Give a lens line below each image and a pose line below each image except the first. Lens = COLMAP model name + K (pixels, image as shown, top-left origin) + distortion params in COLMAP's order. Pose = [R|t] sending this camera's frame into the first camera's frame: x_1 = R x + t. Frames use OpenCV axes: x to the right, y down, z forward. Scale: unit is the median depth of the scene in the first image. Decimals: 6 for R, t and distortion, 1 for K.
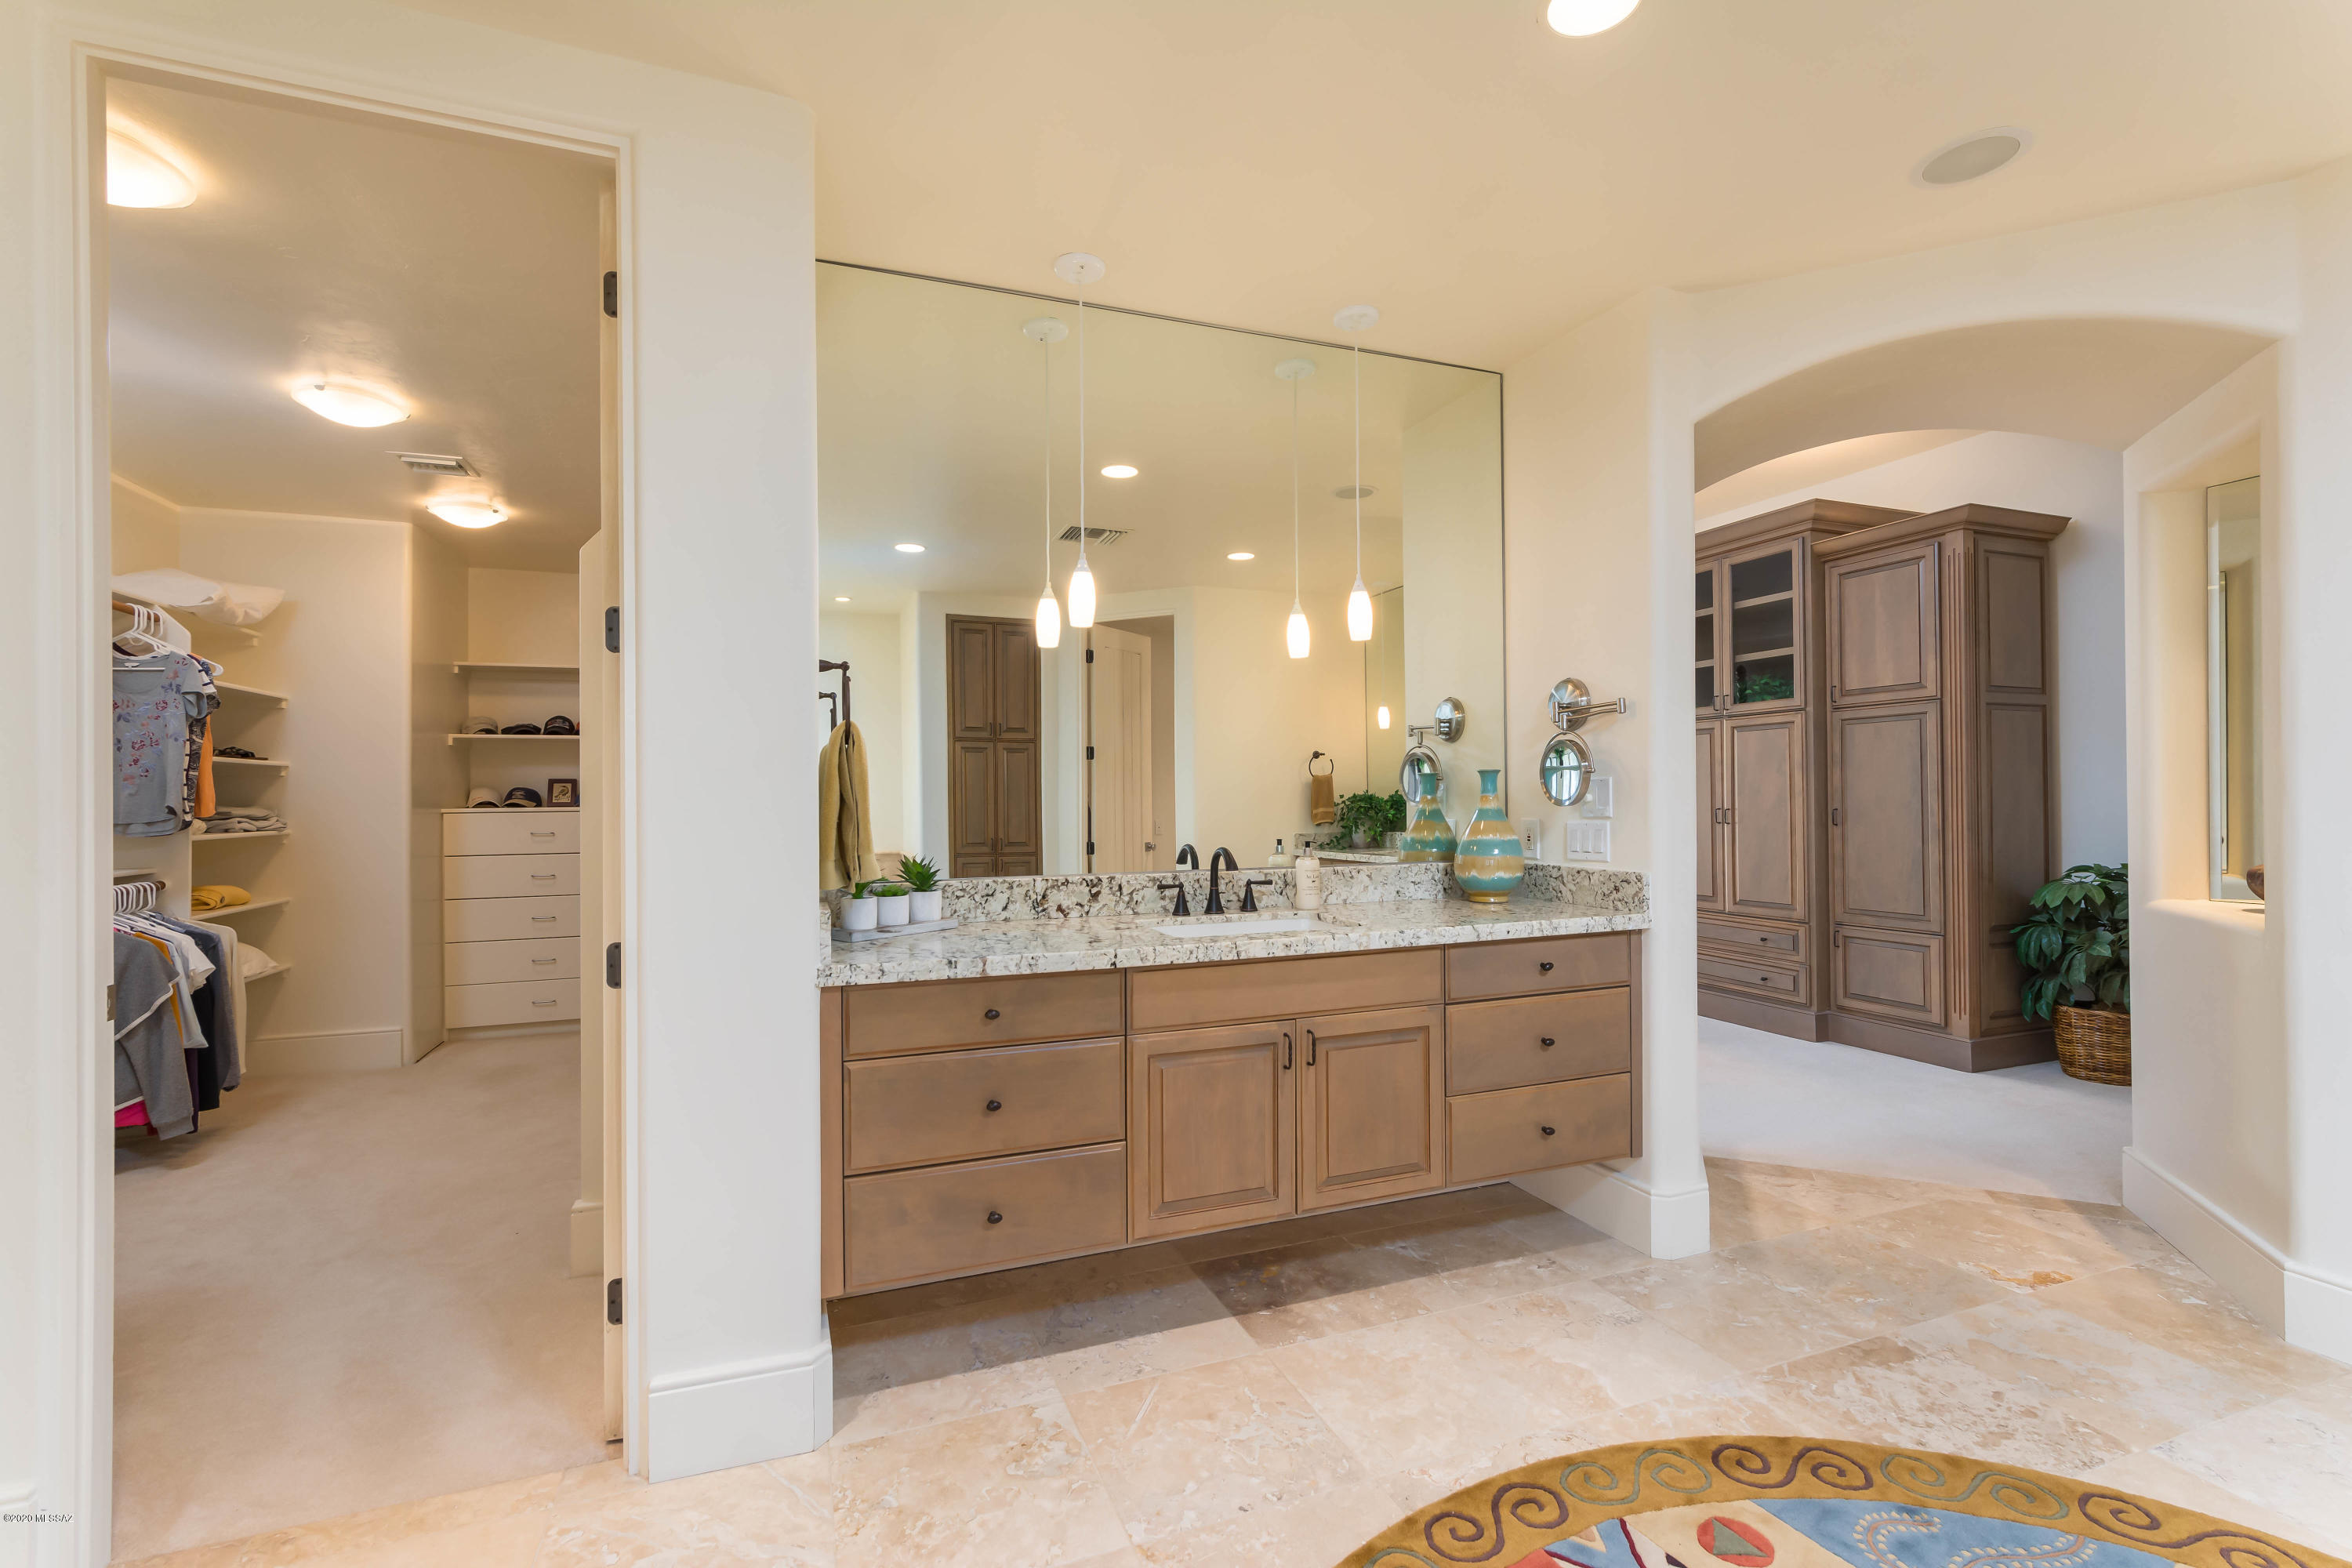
lens RADIAL K [[1030.6, 0, 1185.9], [0, 1030.6, 796.4], [0, 0, 1]] dist [0.000287, 0.000385]
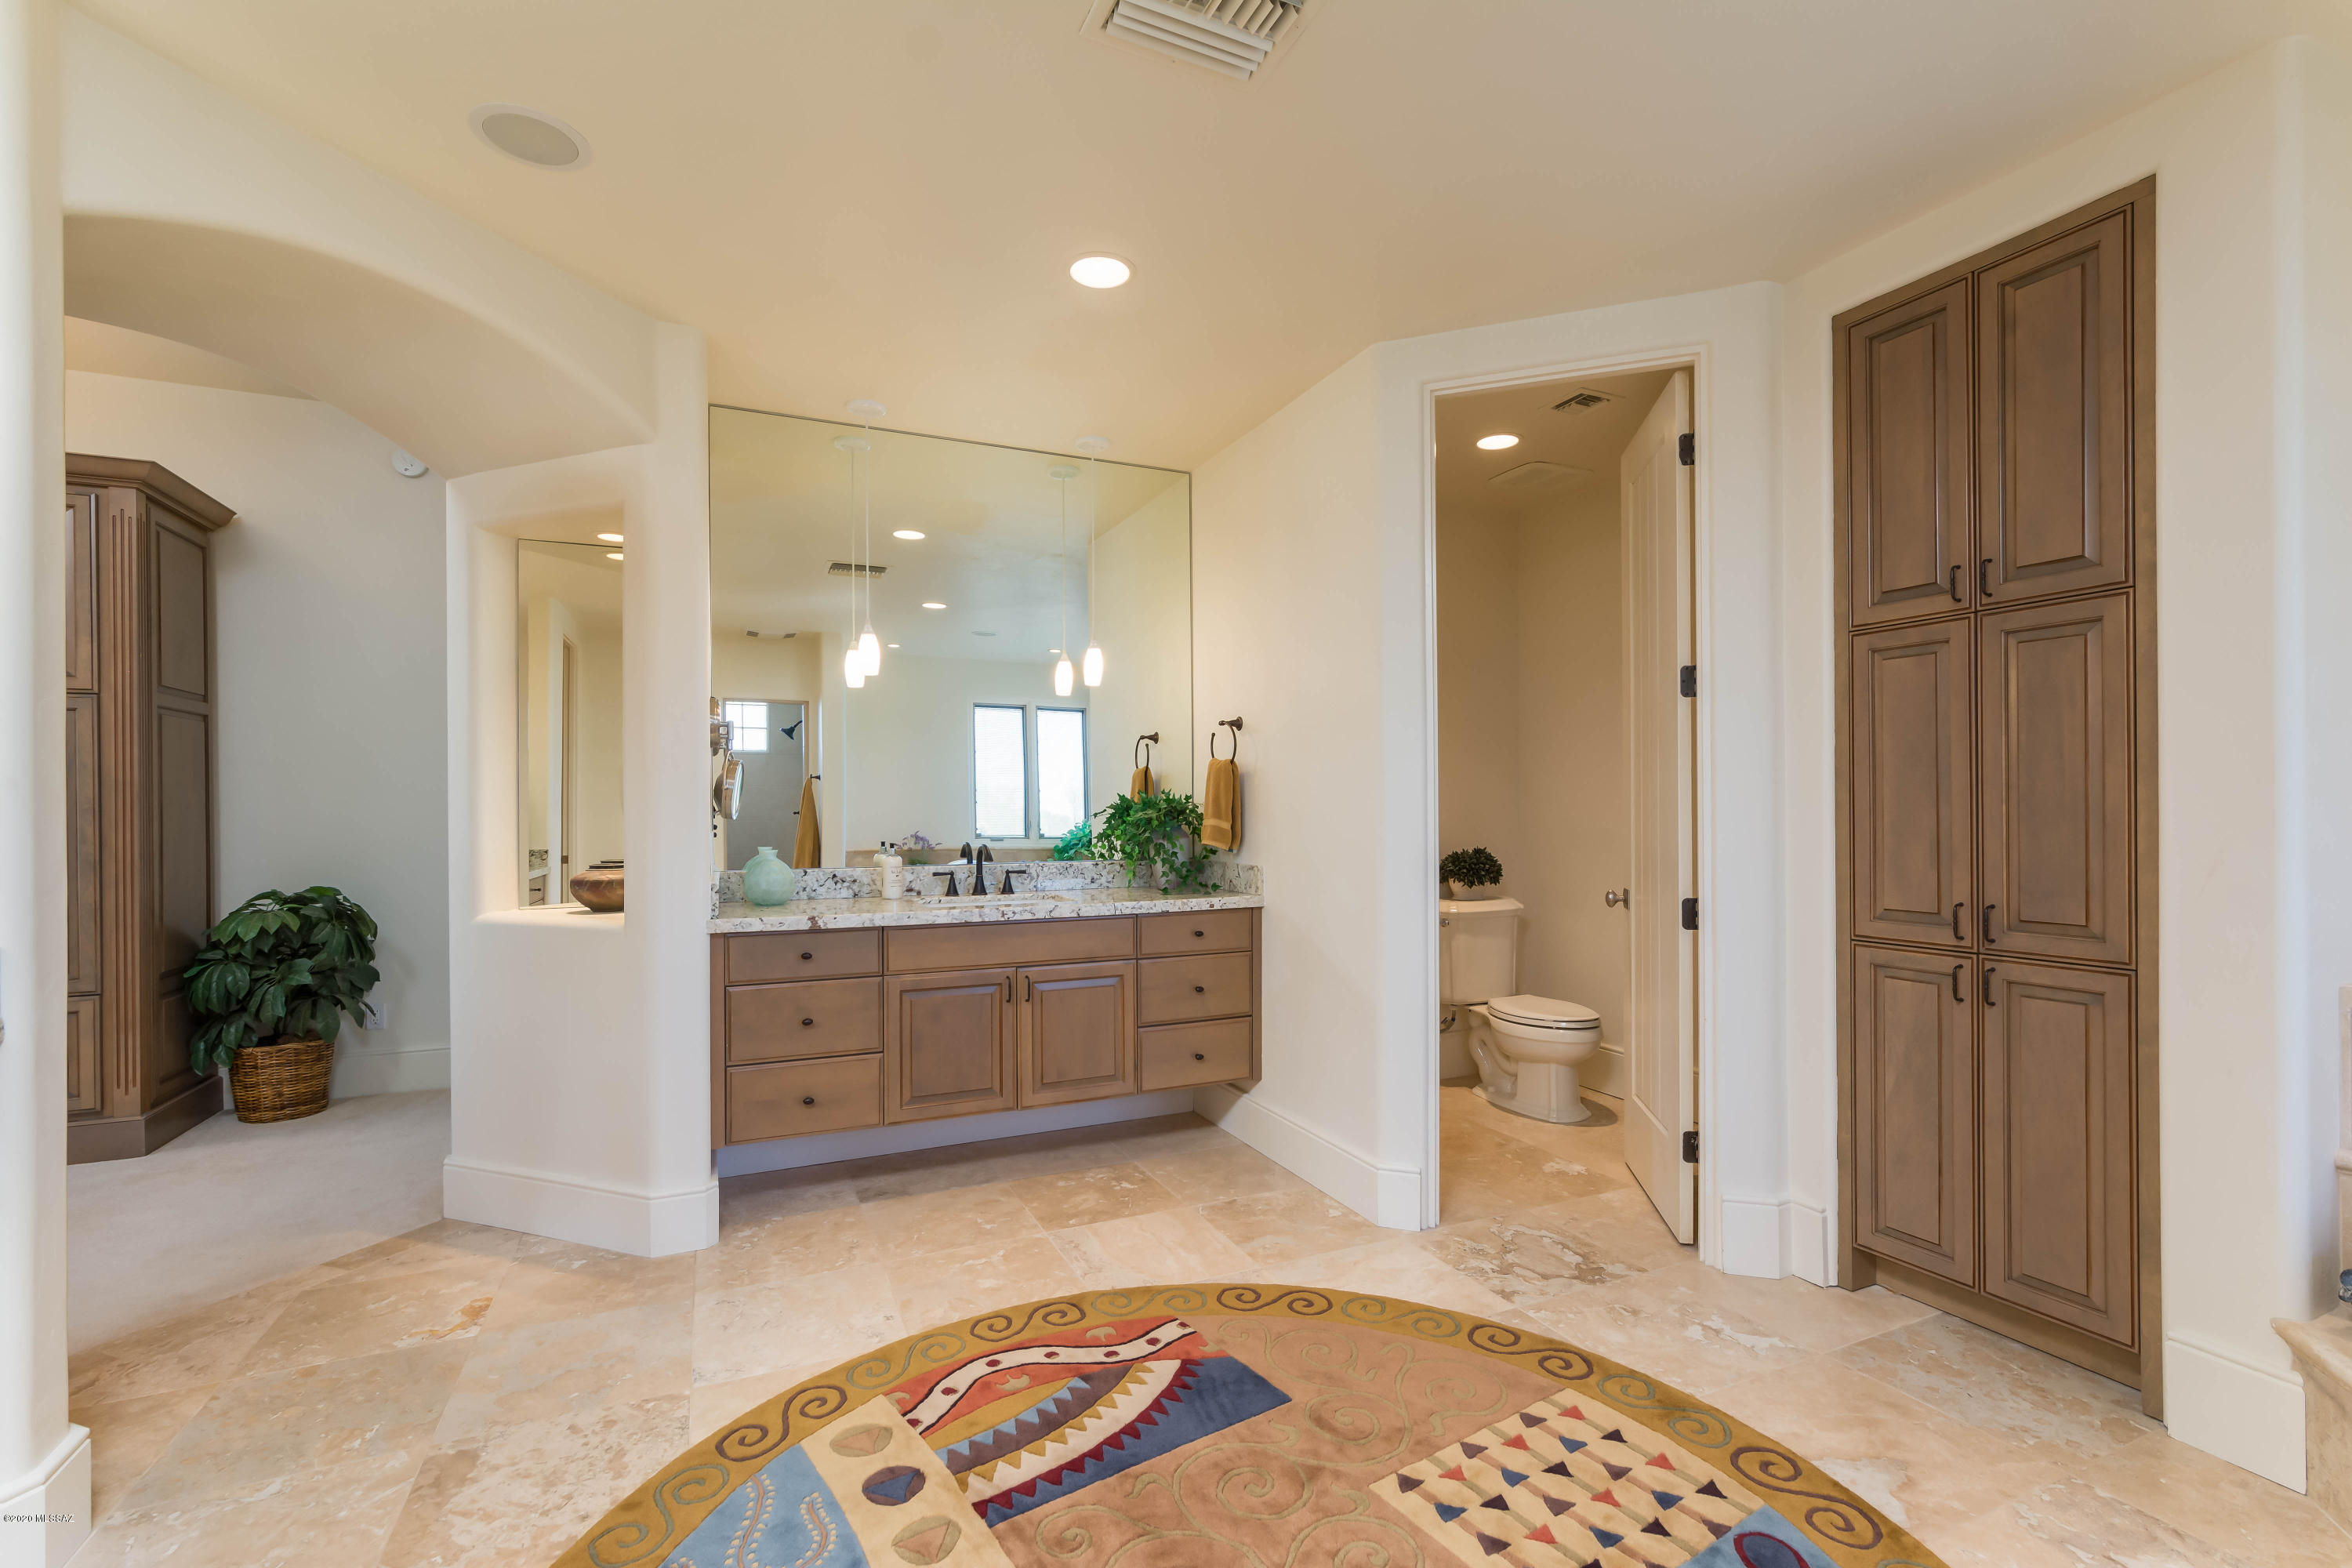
lens RADIAL K [[1030.6, 0, 1179.1], [0, 1030.6, 808.4], [0, 0, 1]] dist [0.000287, 0.000385]
pose [[-0.057637, 0.008868, 0.998298, -0.155550], [0.003281, 0.999957, -0.008693, 0.003872], [-0.998332, 0.002775, -0.057663, 0.339219]]
